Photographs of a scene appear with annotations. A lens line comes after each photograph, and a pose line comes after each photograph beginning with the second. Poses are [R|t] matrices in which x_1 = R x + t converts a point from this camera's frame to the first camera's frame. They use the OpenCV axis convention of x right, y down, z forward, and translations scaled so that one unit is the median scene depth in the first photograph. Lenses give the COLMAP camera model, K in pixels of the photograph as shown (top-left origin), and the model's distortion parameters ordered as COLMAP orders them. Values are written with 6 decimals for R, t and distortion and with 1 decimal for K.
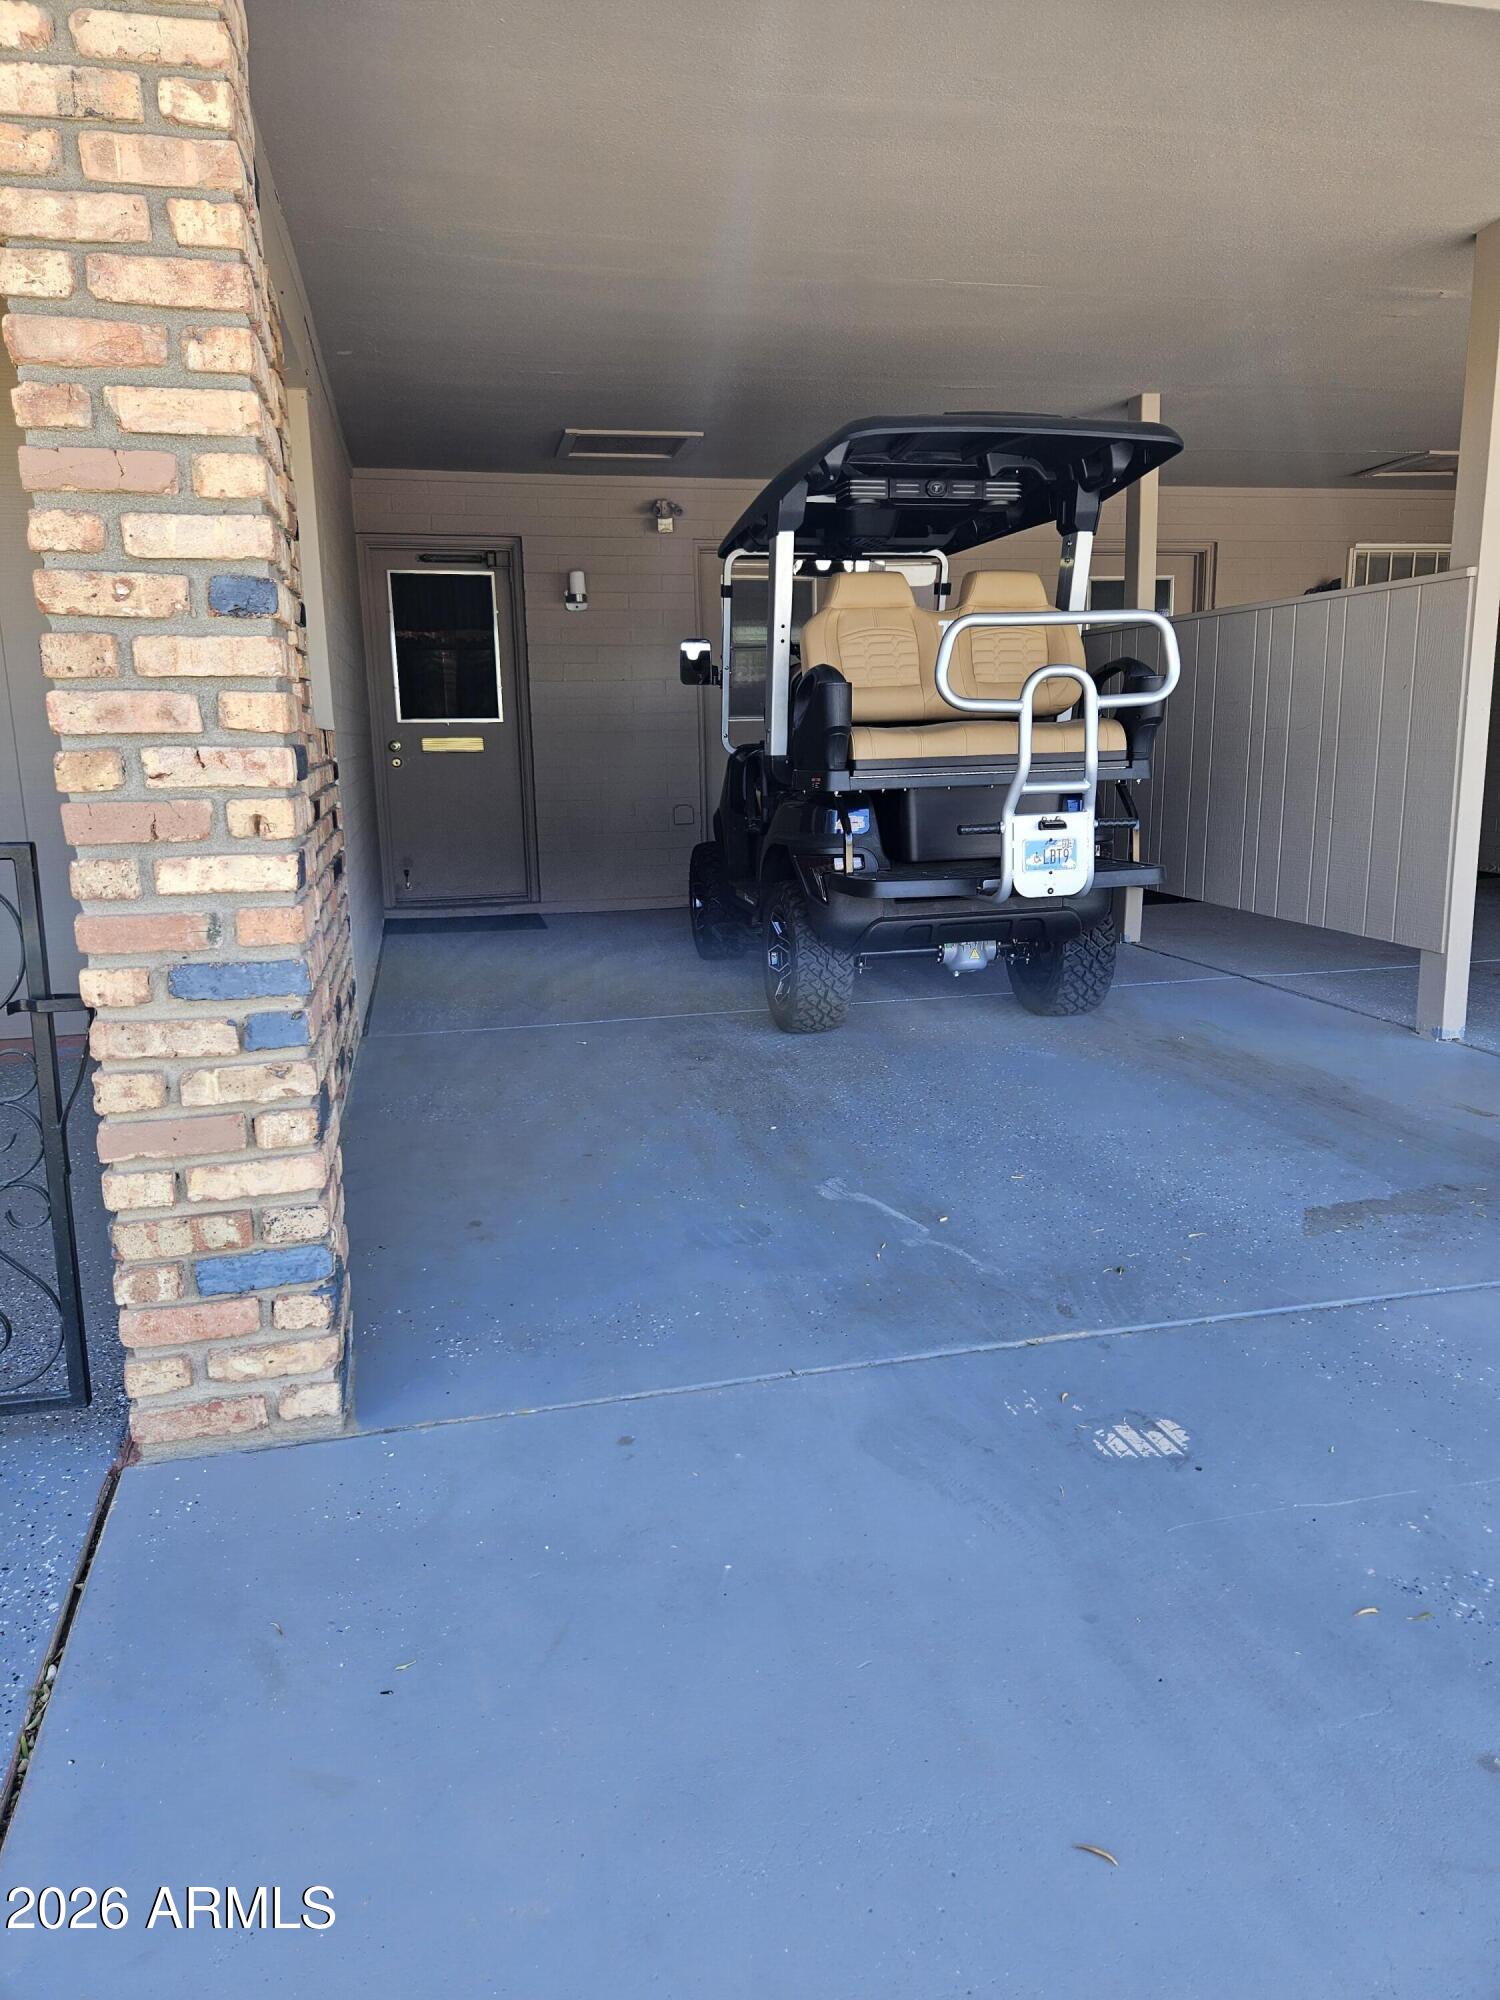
lens RADIAL K [[1349.6, 0, 753.3], [0, 1349.6, 990.7], [0, 0, 1]] dist [0.056211, -0.032302]
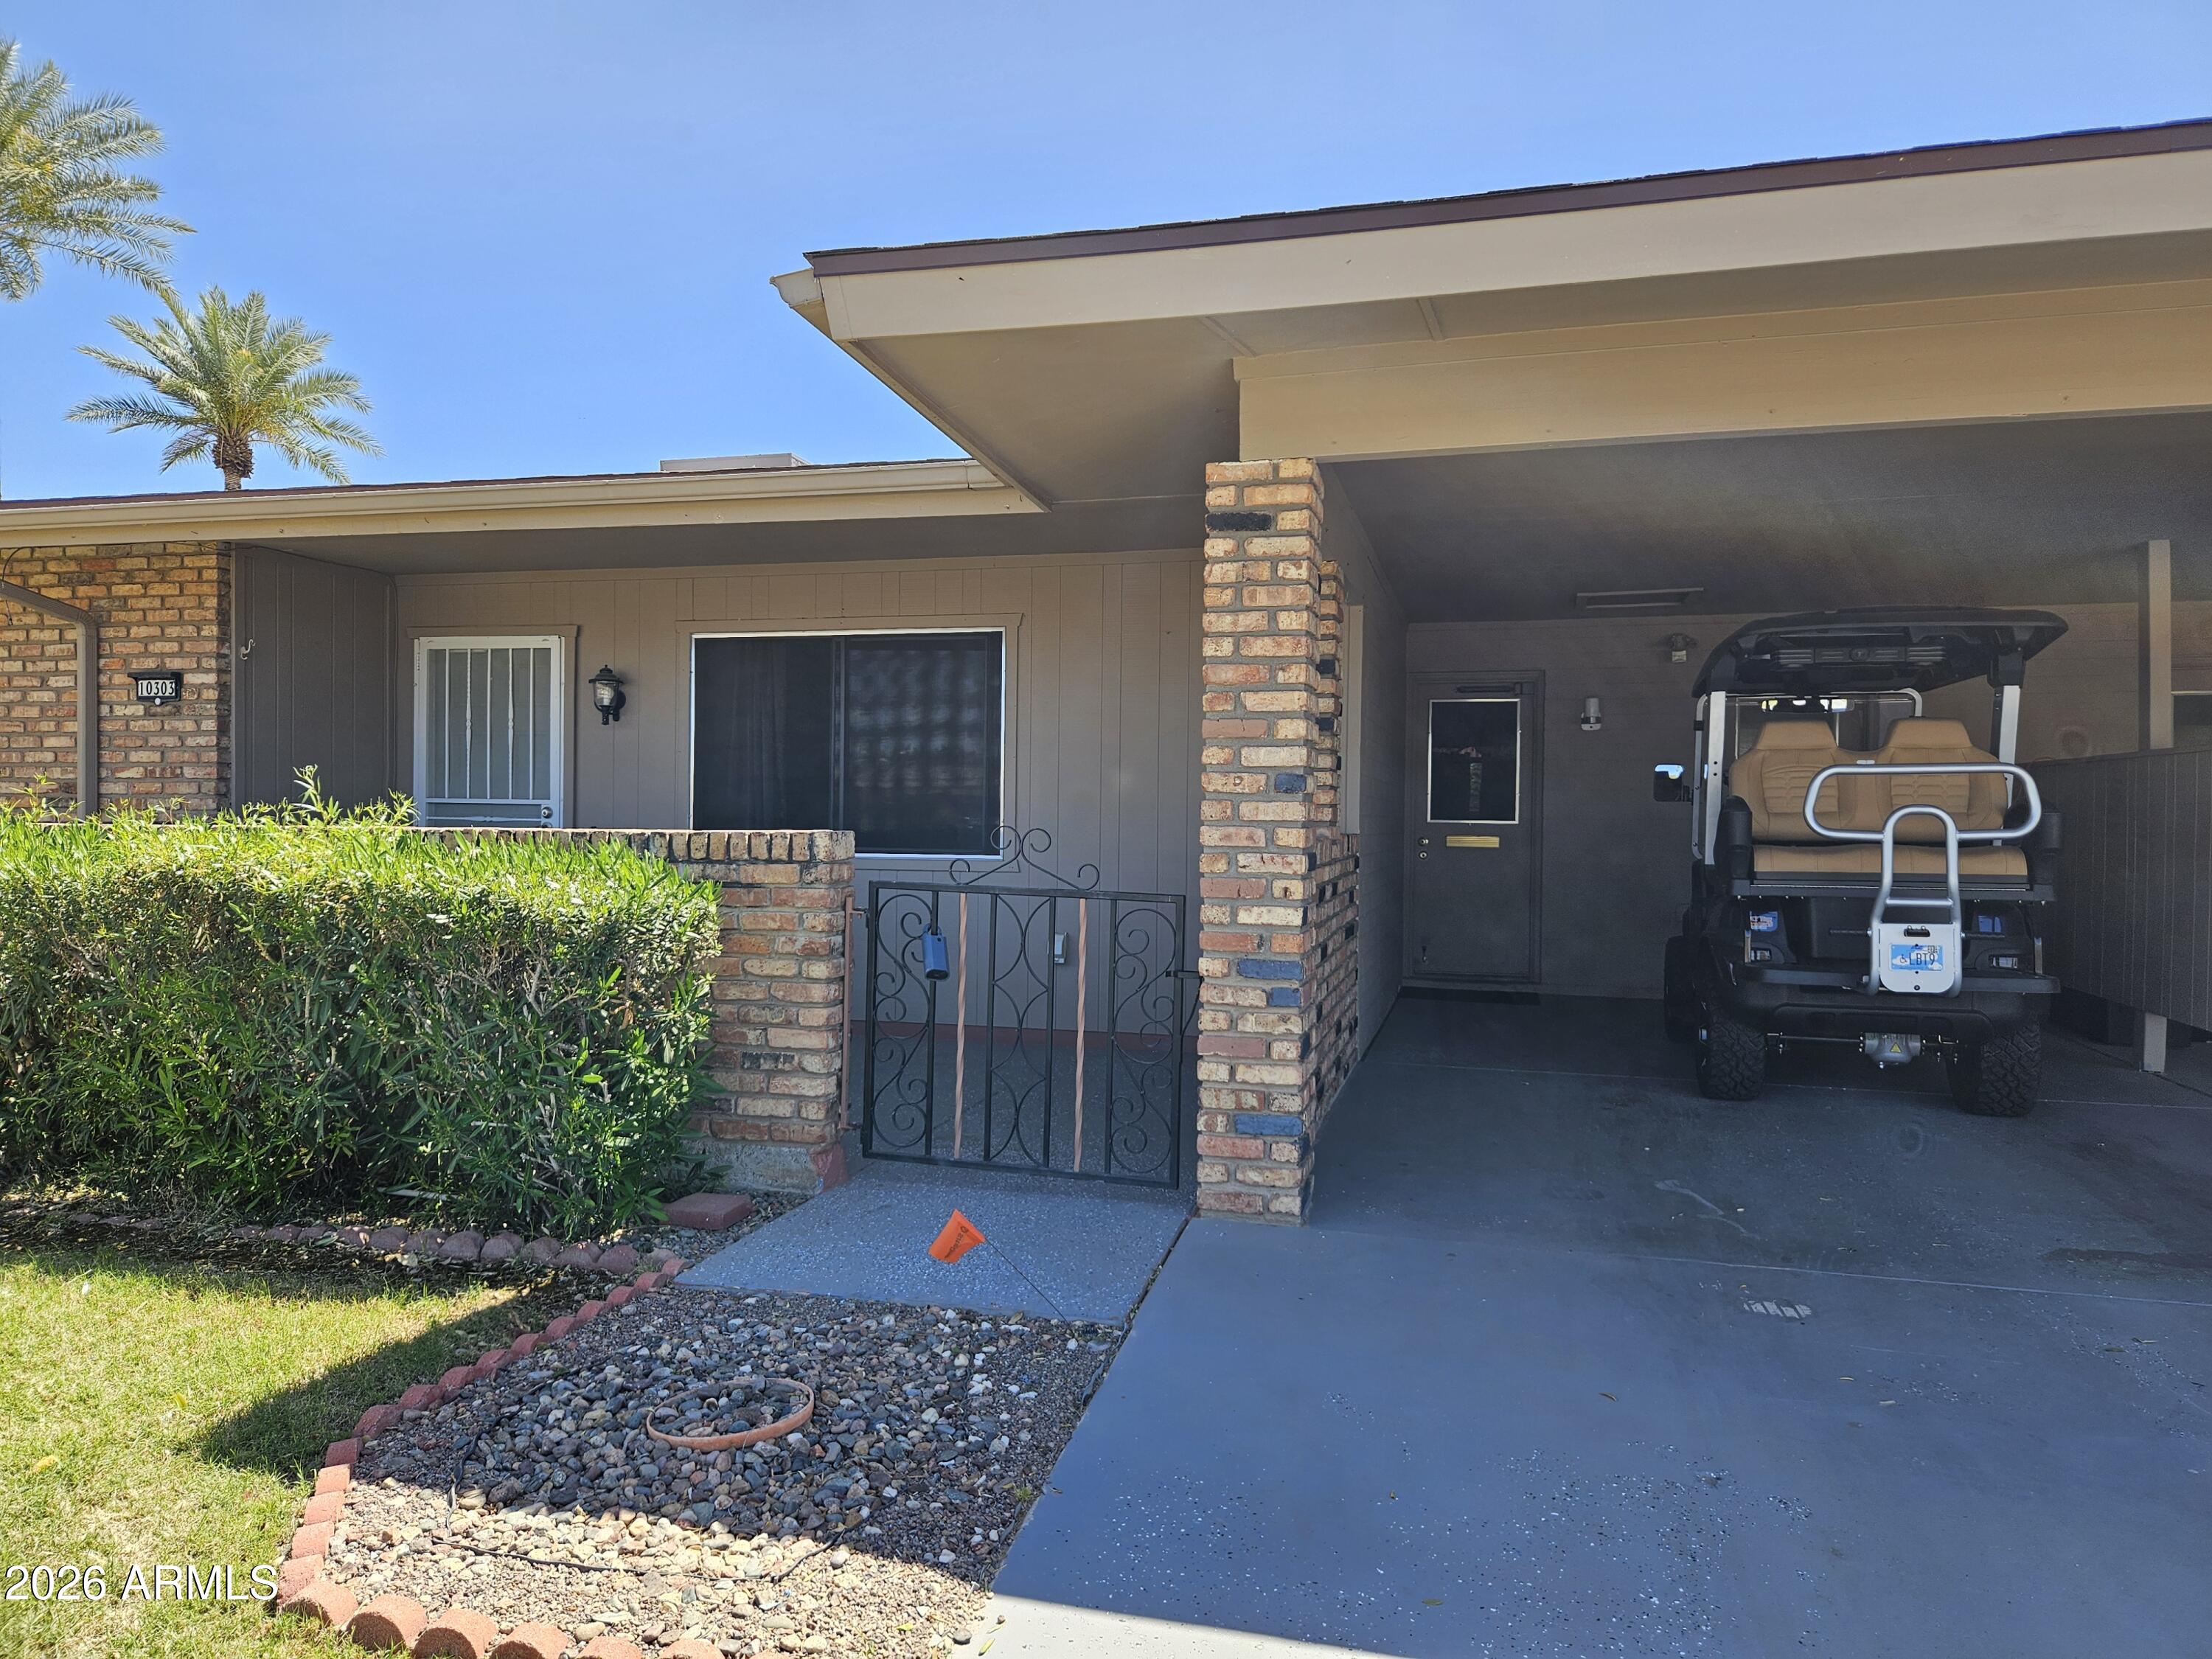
lens RADIAL K [[1492.7, 0, 1108.1], [0, 1492.7, 819.5], [0, 0, 1]] dist [0.056211, -0.032302]
pose [[0.880454, 0.028893, -0.473250, 0.419024], [-0.116129, 0.980880, -0.156167, 0.138517], [0.459690, 0.192456, 0.866975, -0.992231]]
